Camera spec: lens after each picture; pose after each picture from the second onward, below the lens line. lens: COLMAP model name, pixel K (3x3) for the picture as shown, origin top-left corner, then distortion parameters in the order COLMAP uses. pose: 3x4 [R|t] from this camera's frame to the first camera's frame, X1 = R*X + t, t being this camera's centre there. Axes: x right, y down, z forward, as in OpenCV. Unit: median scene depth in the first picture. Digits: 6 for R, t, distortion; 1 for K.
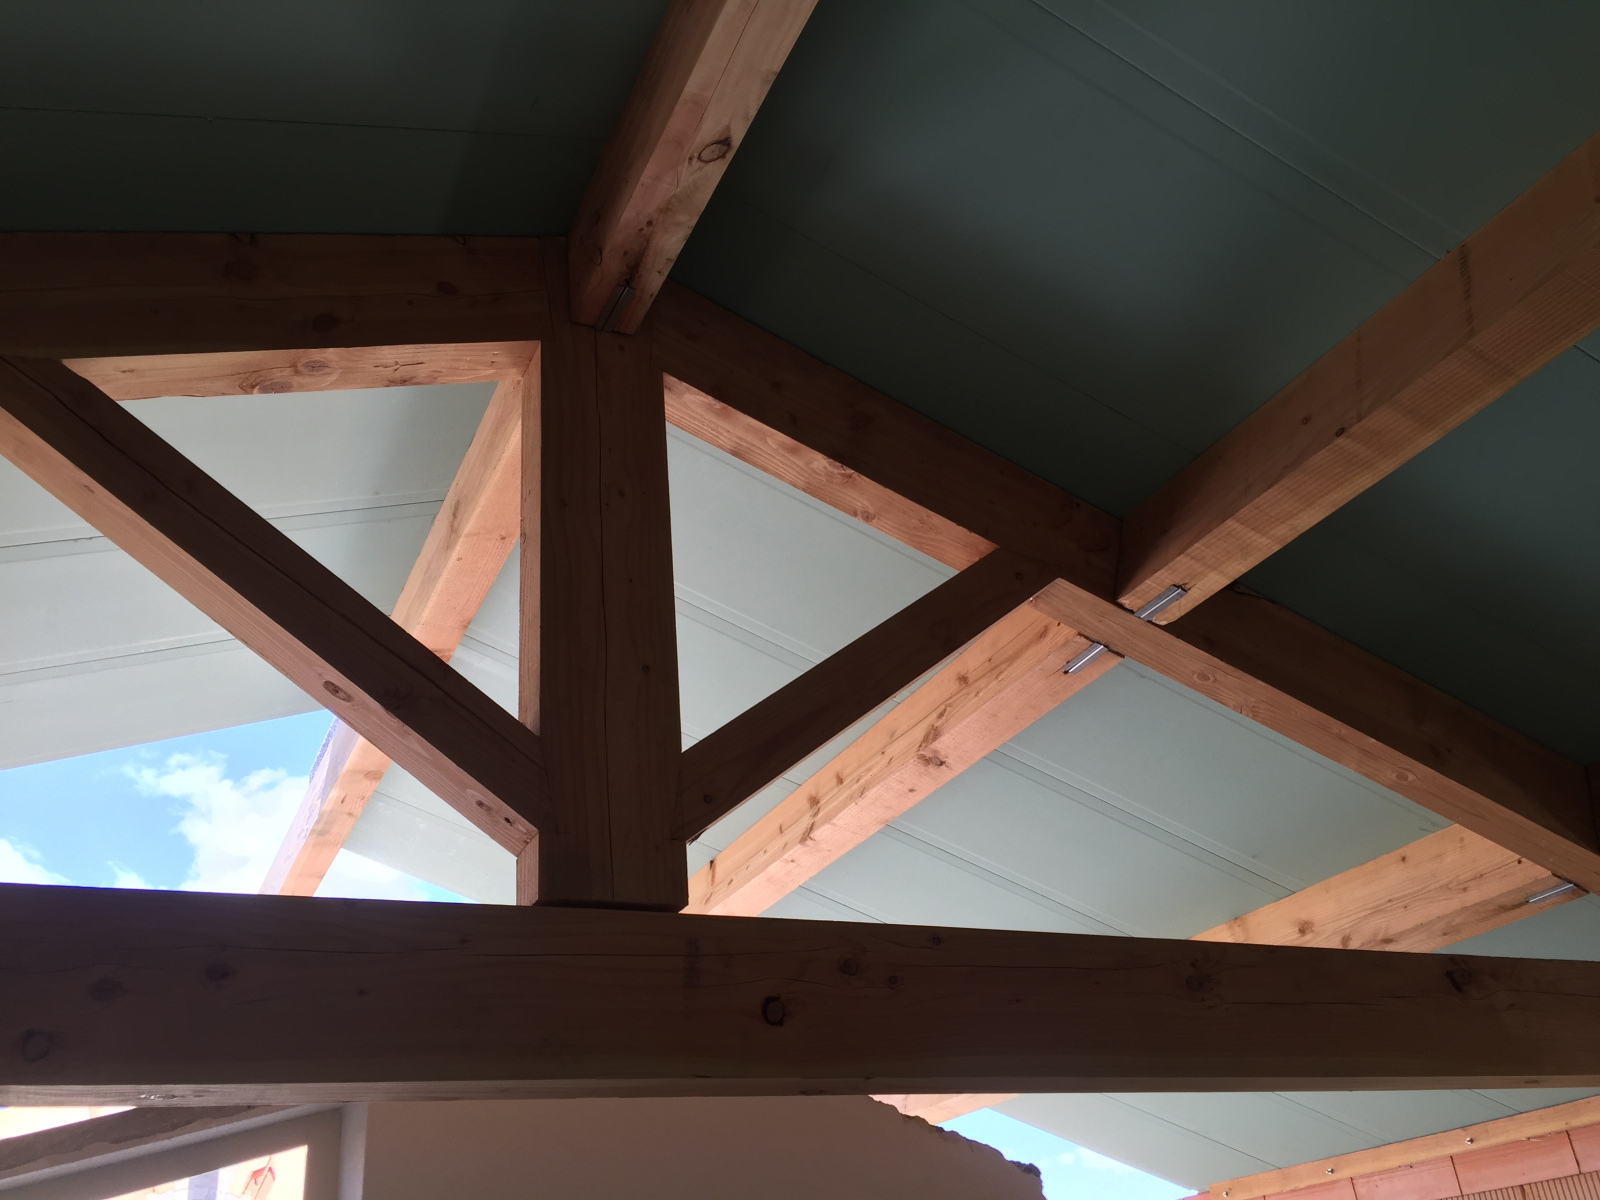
lens RADIAL K [[1340.0, 0, 800.0], [0, 1340.0, 600.0], [0, 0, 1]] dist [0.008711, -0.010286]
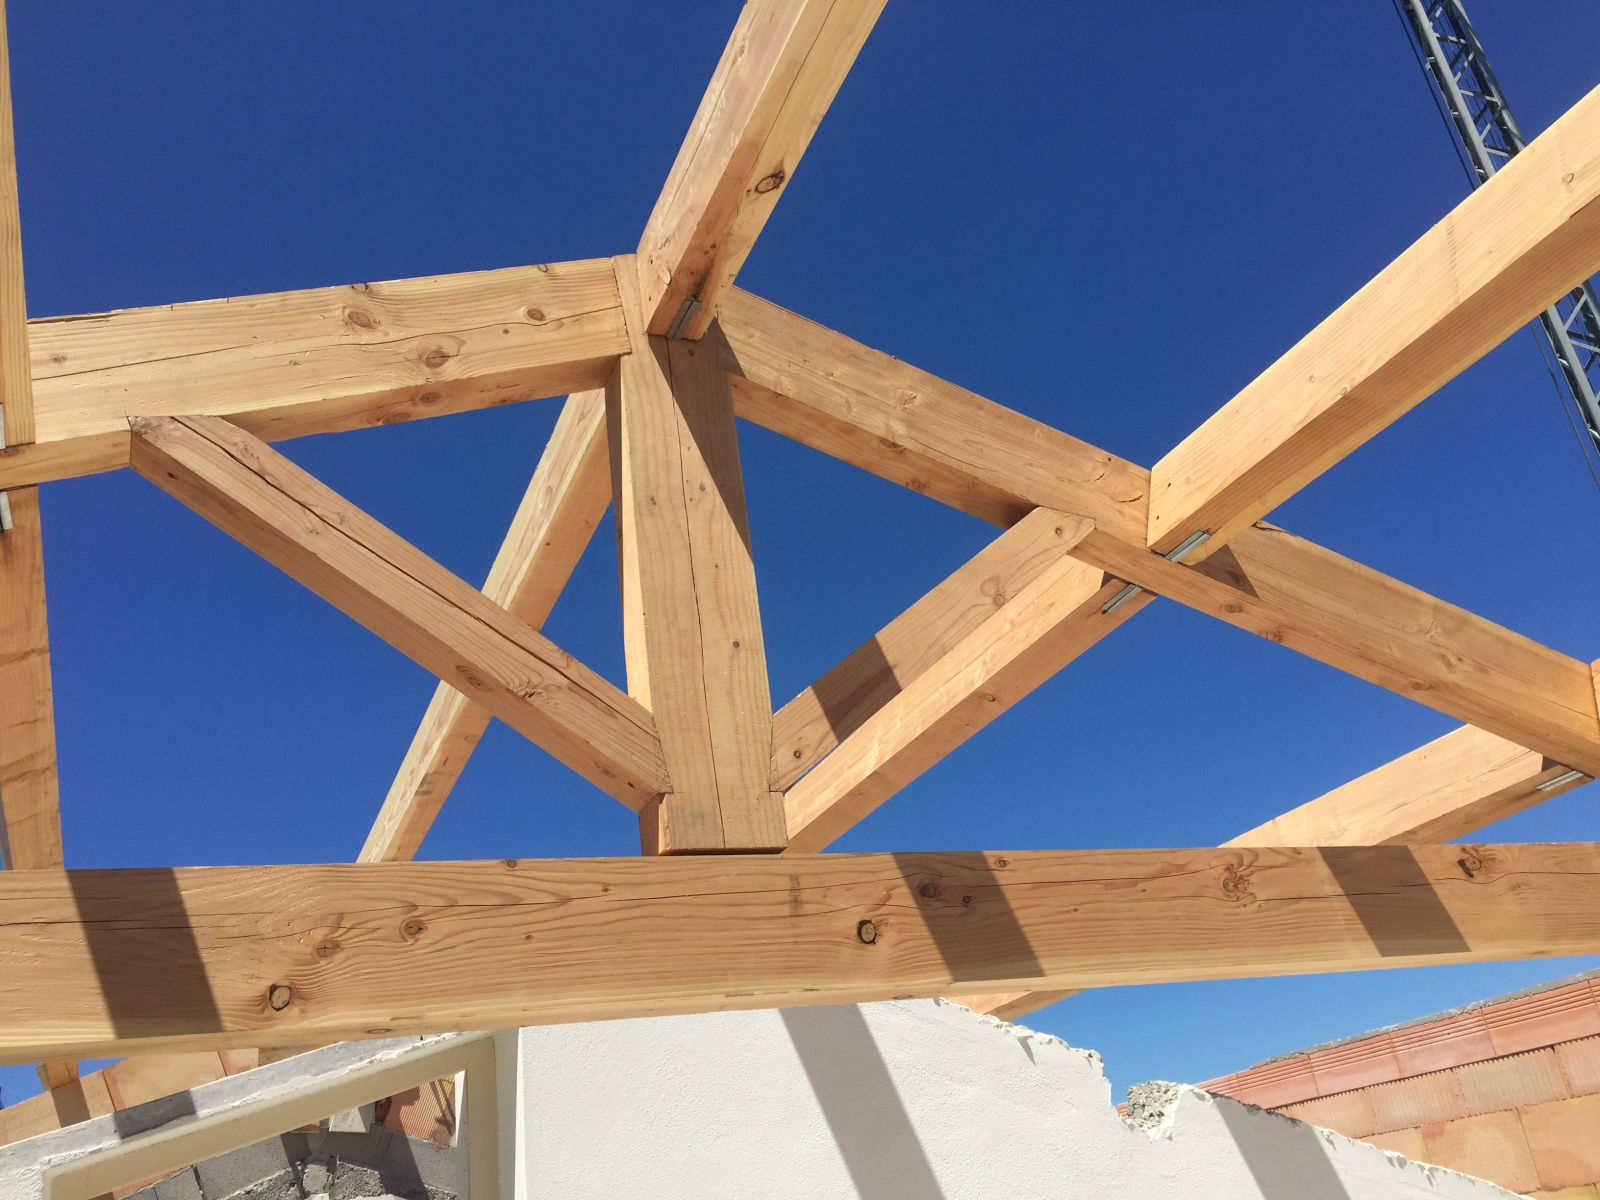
lens RADIAL K [[1370.3, 0, 800.0], [0, 1370.3, 600.0], [0, 0, 1]] dist [0.000632, 0.005600]
pose [[0.997954, -0.058005, -0.026902, -0.027620], [0.059938, 0.995172, 0.077712, -0.075559], [0.022264, -0.079165, 0.996613, -0.165285]]
